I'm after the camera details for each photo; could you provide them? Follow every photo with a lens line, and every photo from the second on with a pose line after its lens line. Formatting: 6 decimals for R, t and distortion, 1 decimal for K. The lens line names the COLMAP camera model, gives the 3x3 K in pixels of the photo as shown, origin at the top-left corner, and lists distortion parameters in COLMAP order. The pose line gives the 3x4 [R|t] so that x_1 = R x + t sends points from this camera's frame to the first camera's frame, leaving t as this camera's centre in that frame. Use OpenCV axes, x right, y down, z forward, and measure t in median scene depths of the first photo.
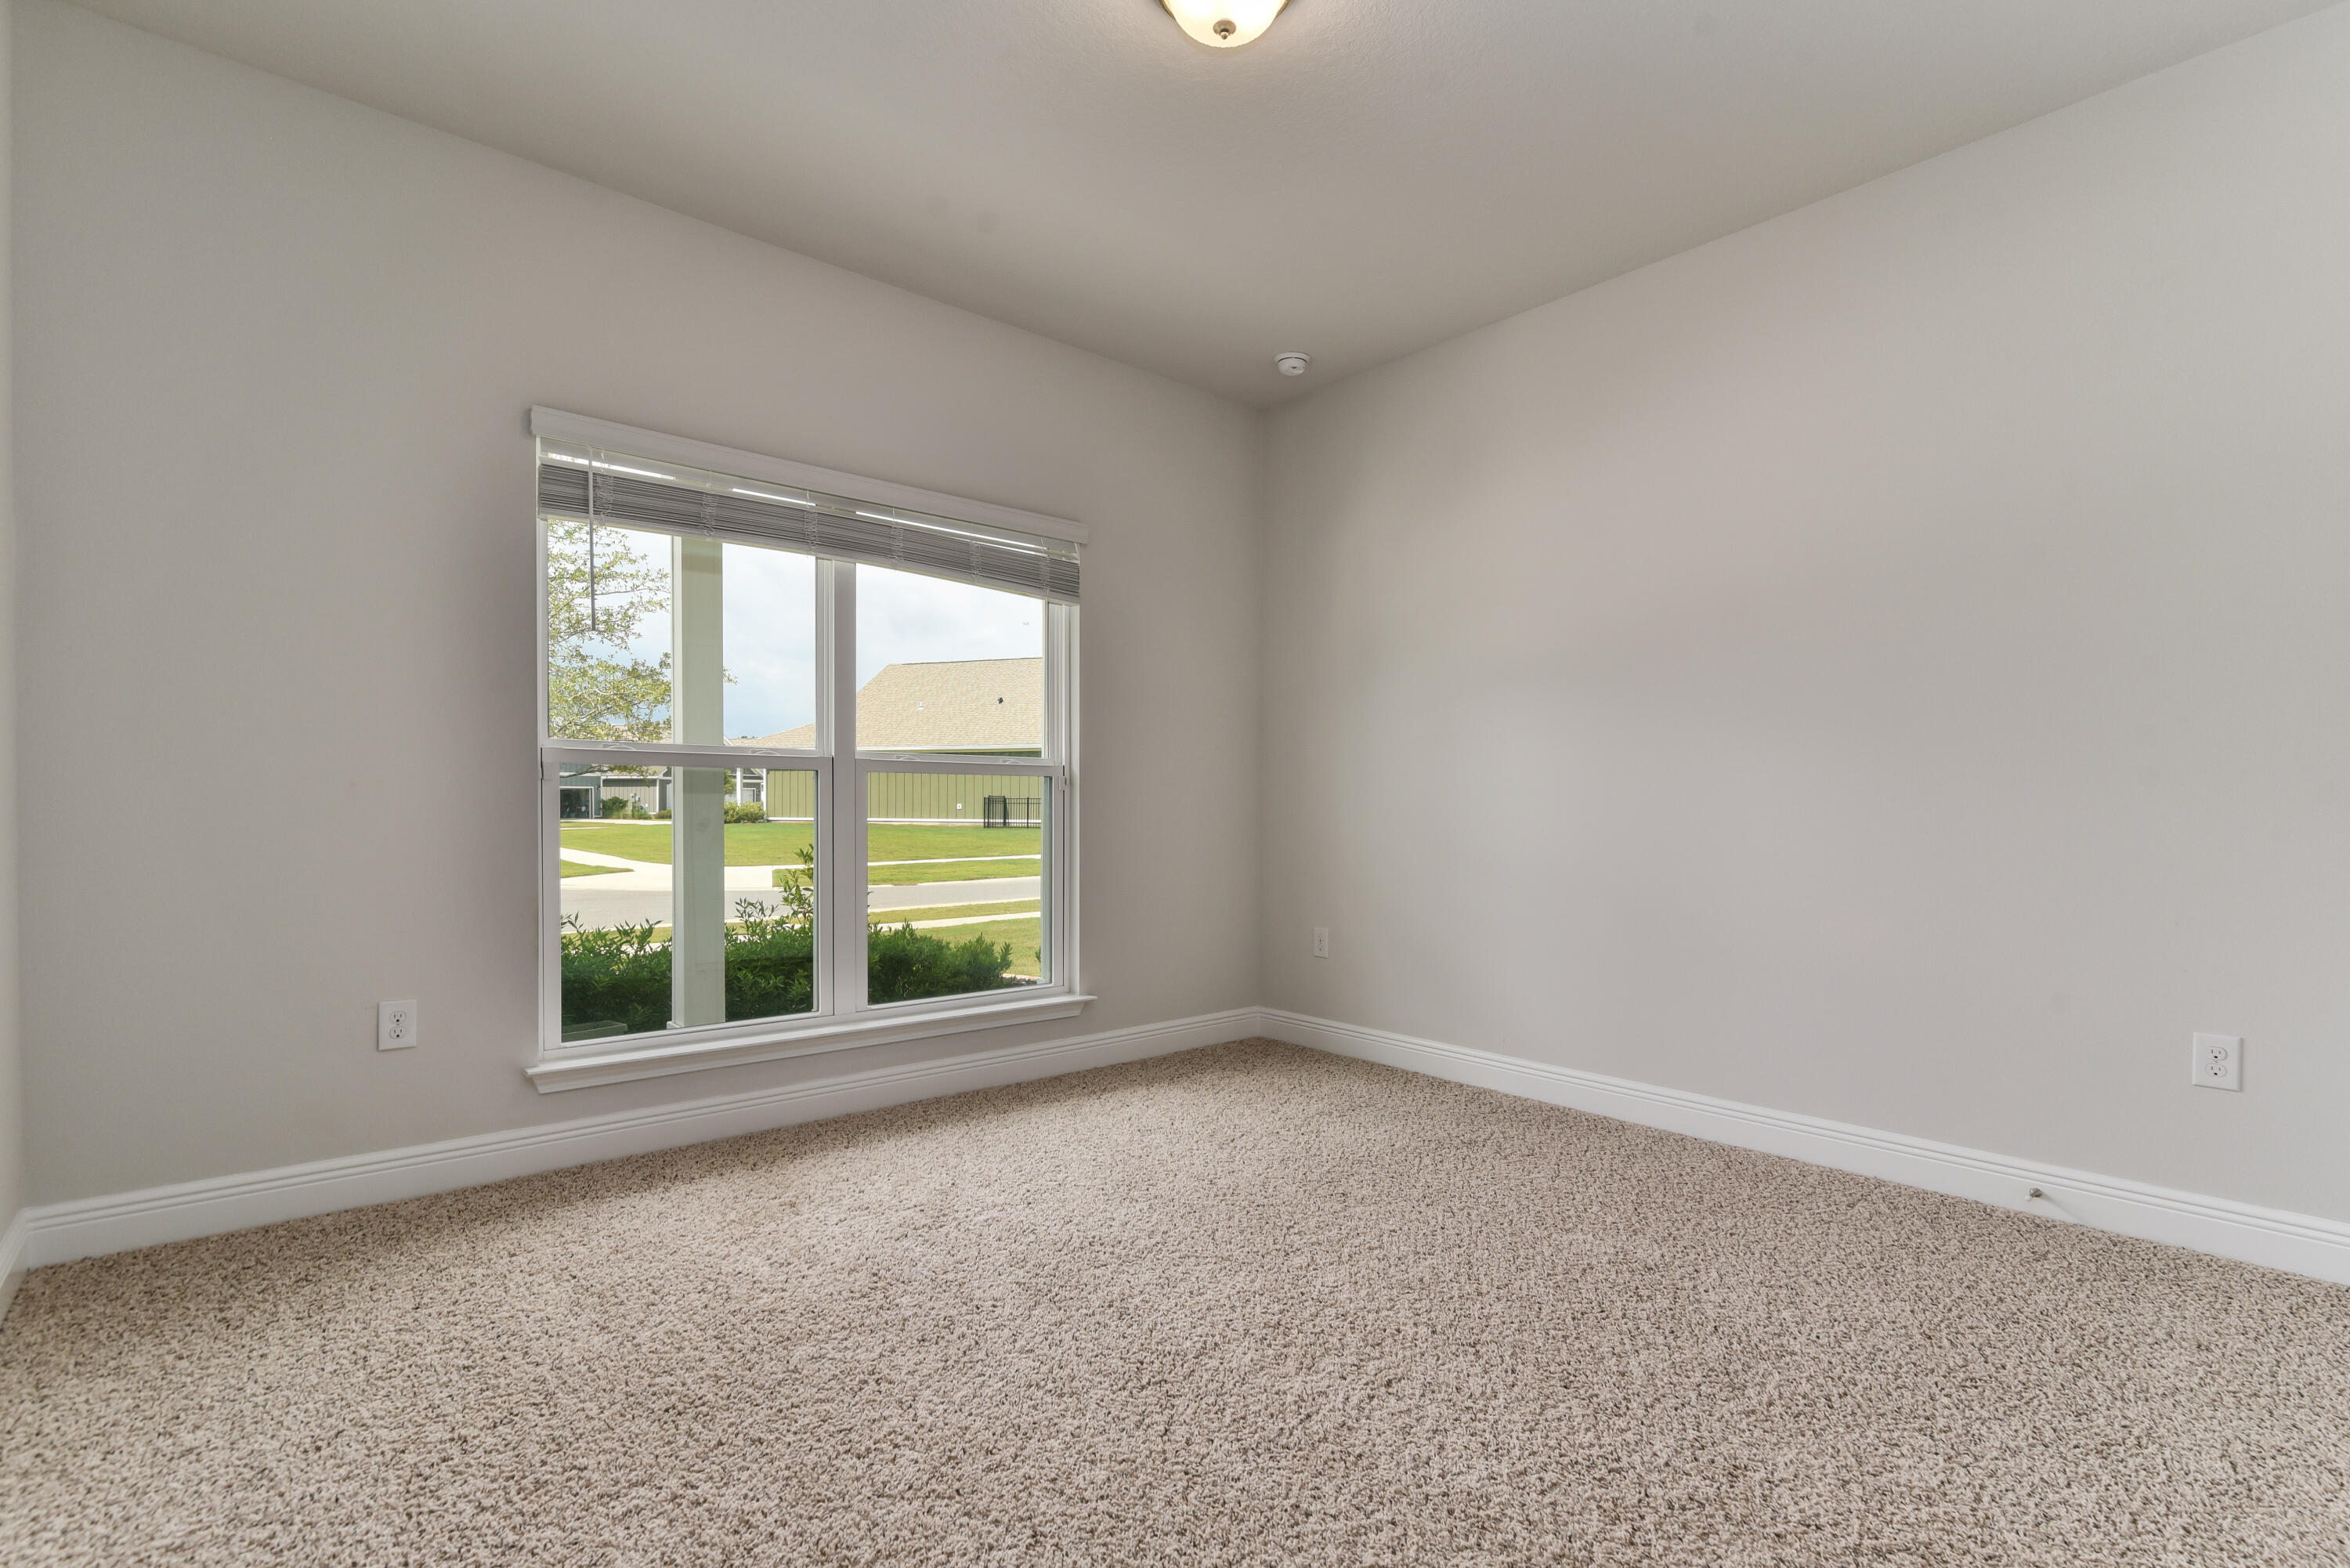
lens RADIAL K [[1076.0, 0, 1177.4], [0, 1076.0, 828.4], [0, 0, 1]] dist [-0.000392, -0.000007]
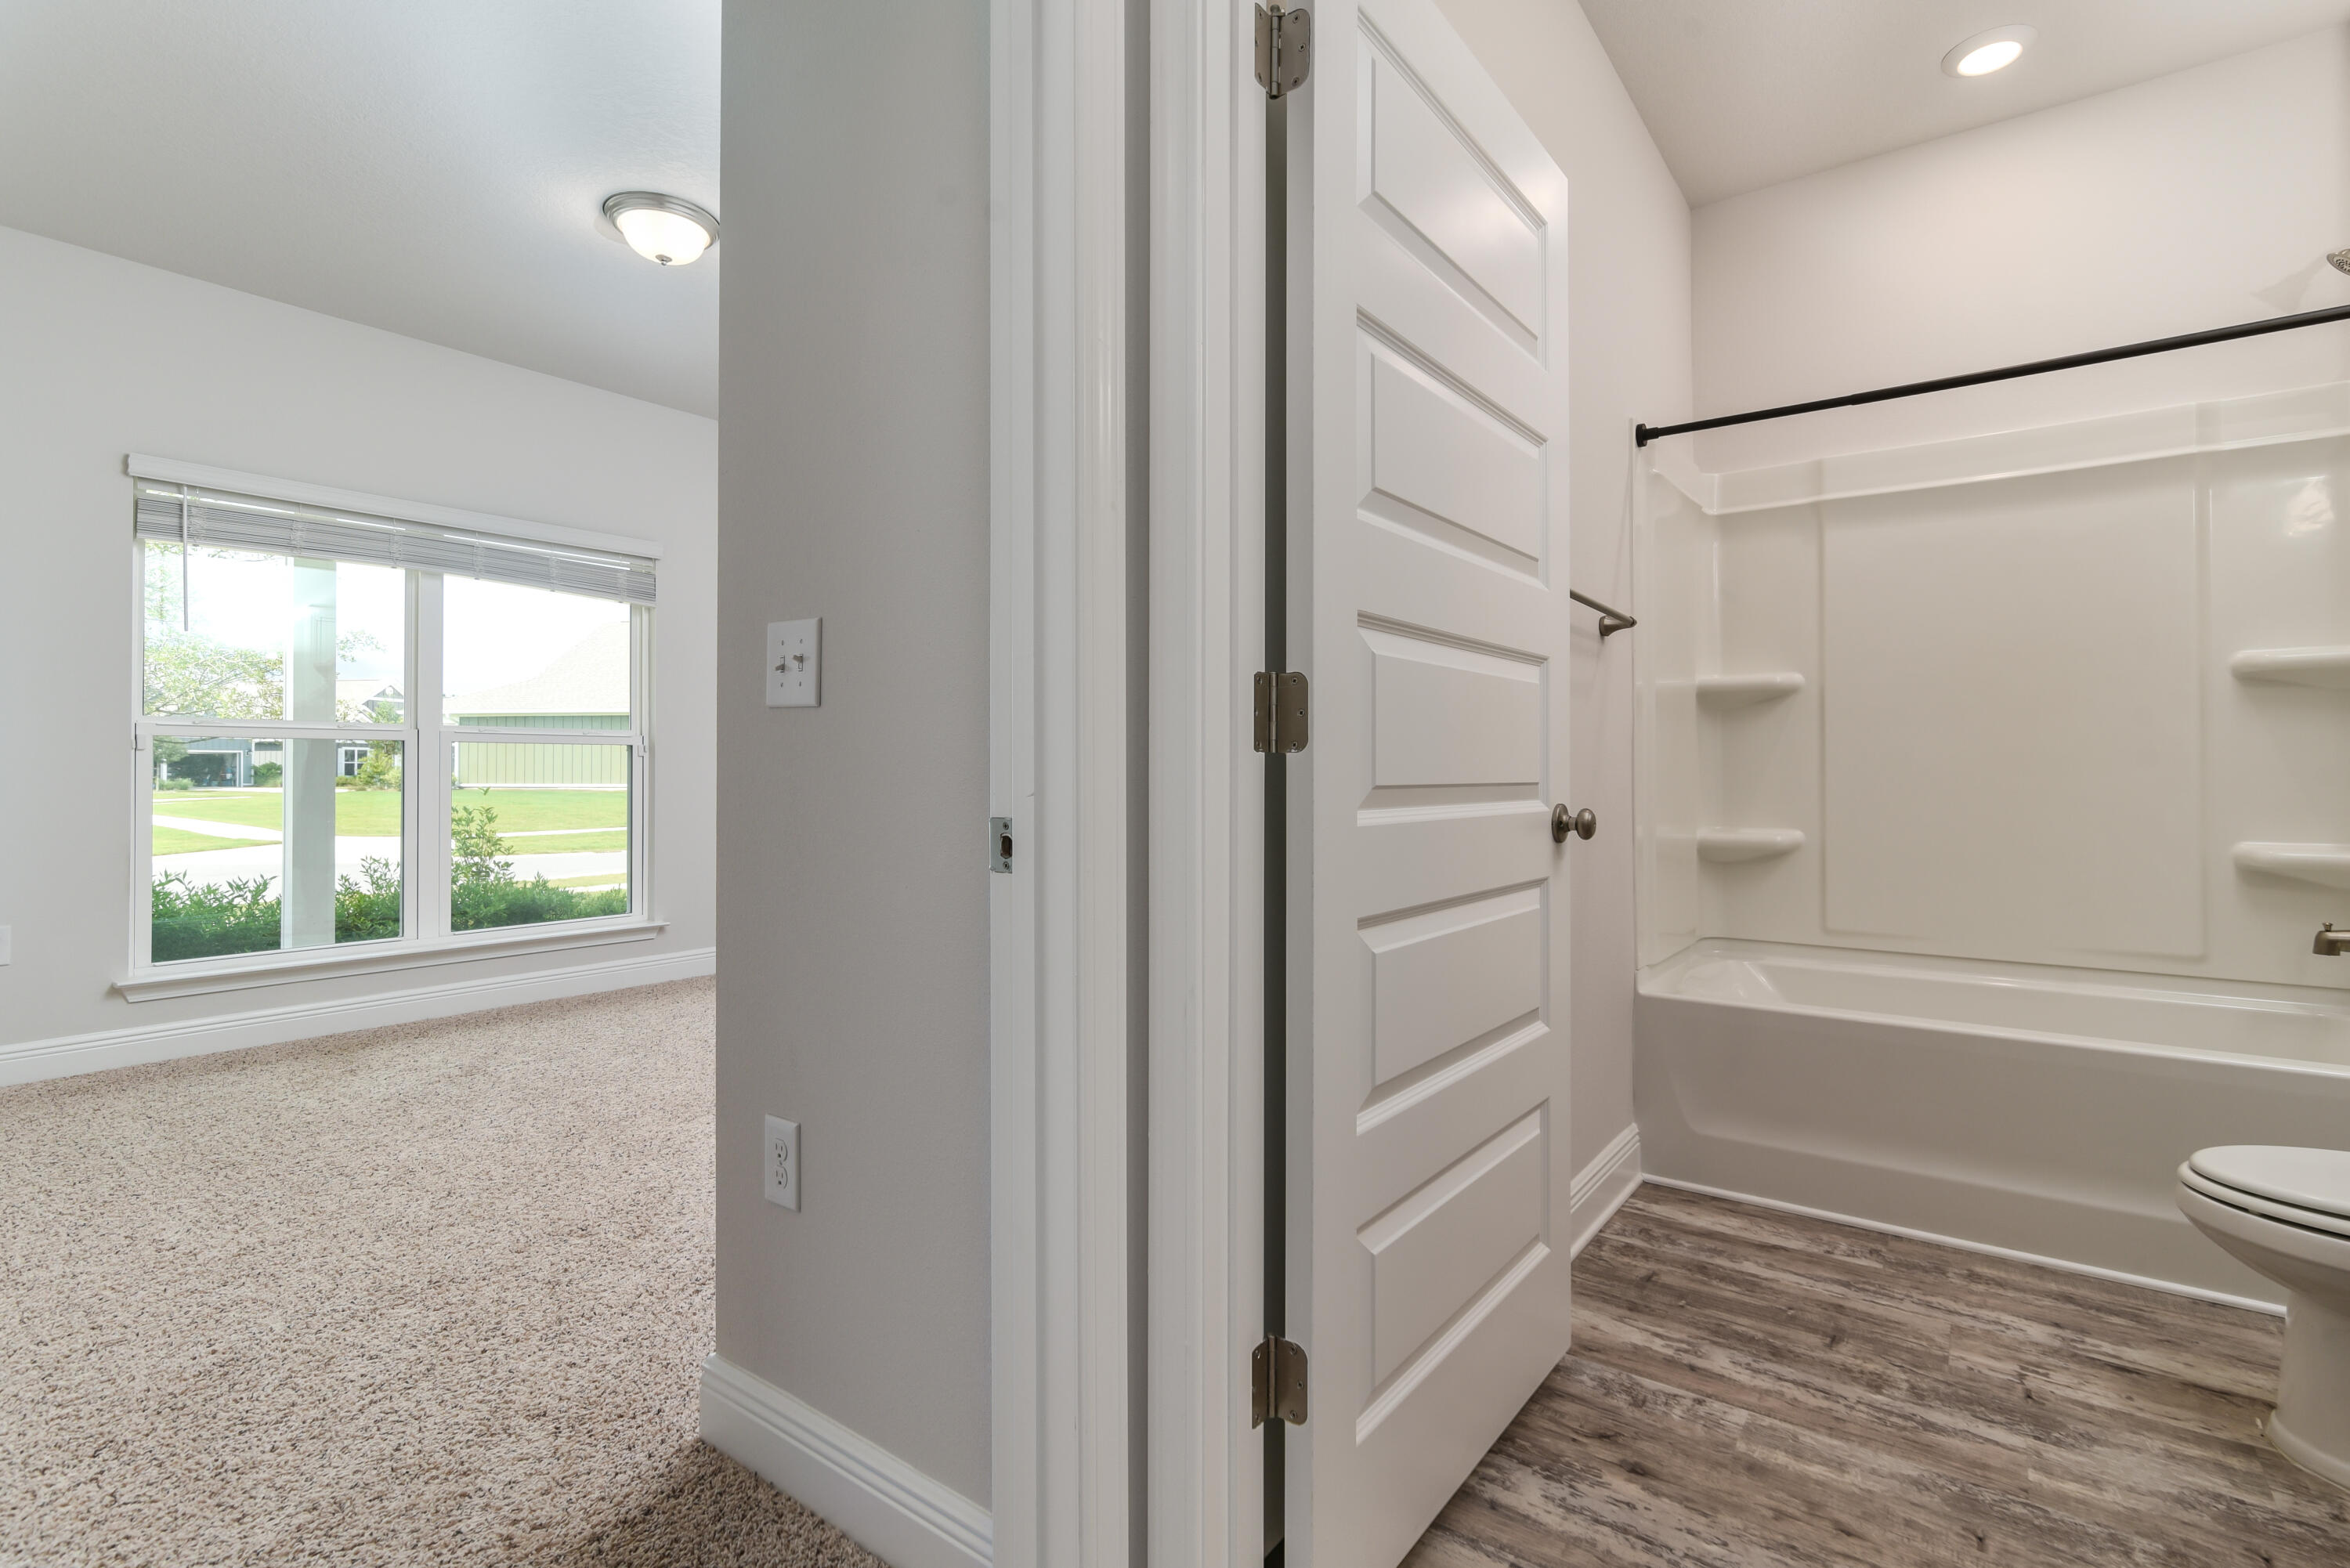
lens RADIAL K [[1092.5, 0, 1216.4], [0, 1092.5, 771.8], [0, 0, 1]] dist [-0.001130, -0.000176]
pose [[0.974582, -0.001703, 0.224024, 0.265559], [0.006296, 0.999784, -0.019789, 0.009501], [-0.223942, 0.020696, 0.974383, -0.391399]]
